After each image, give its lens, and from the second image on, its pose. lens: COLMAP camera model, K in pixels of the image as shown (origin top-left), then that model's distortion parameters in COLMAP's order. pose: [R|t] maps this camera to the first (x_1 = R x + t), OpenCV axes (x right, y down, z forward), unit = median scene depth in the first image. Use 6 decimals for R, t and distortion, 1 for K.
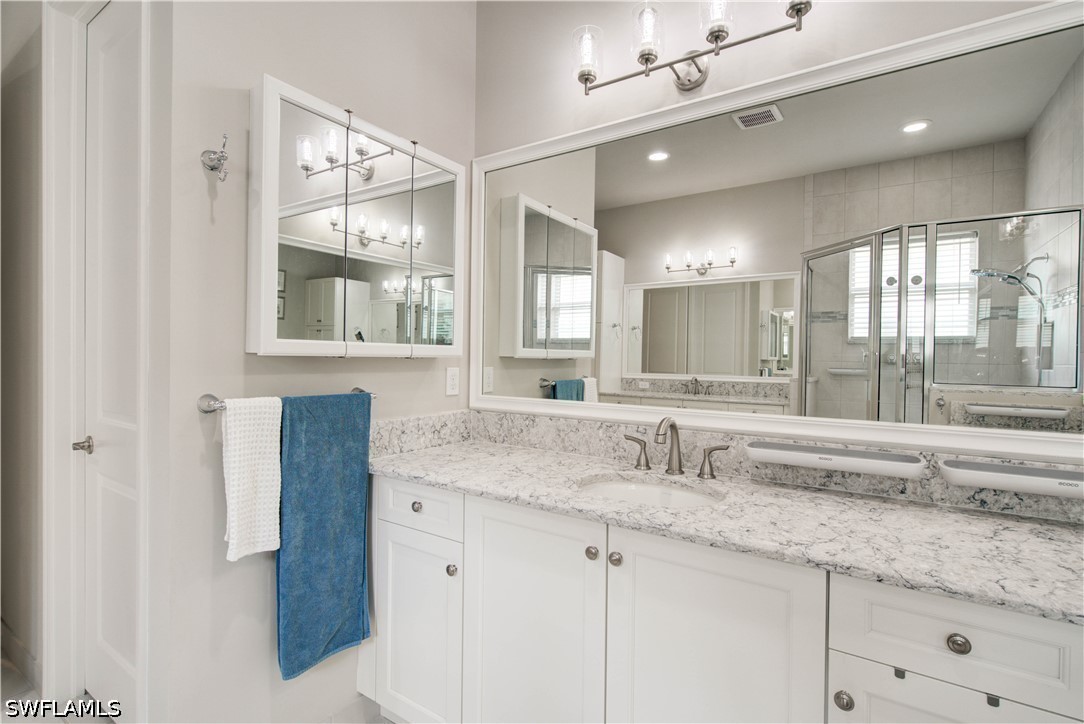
lens RADIAL K [[505.8, 0, 539.9], [0, 505.8, 359.7], [0, 0, 1]] dist [0.011896, -0.008125]
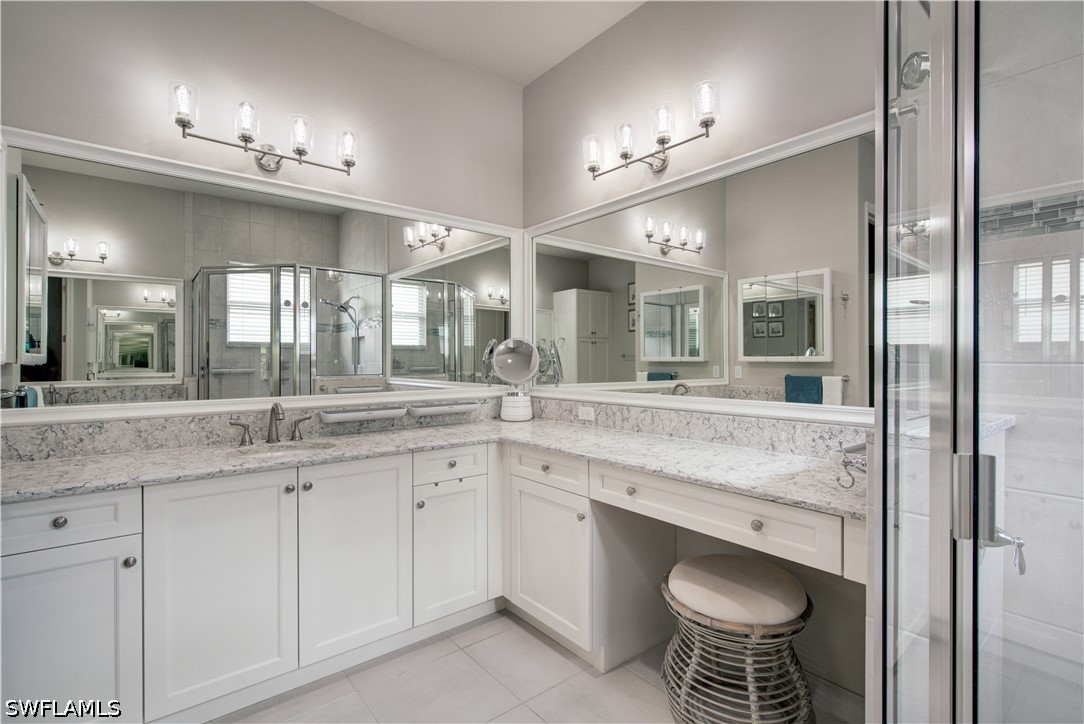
lens RADIAL K [[505.8, 0, 539.9], [0, 505.8, 359.7], [0, 0, 1]] dist [0.011896, -0.008125]
pose [[0.303544, -0.014212, 0.952711, -0.778092], [0.014533, 0.999841, 0.010285, -0.010006], [-0.952707, 0.010724, 0.303702, -0.132836]]
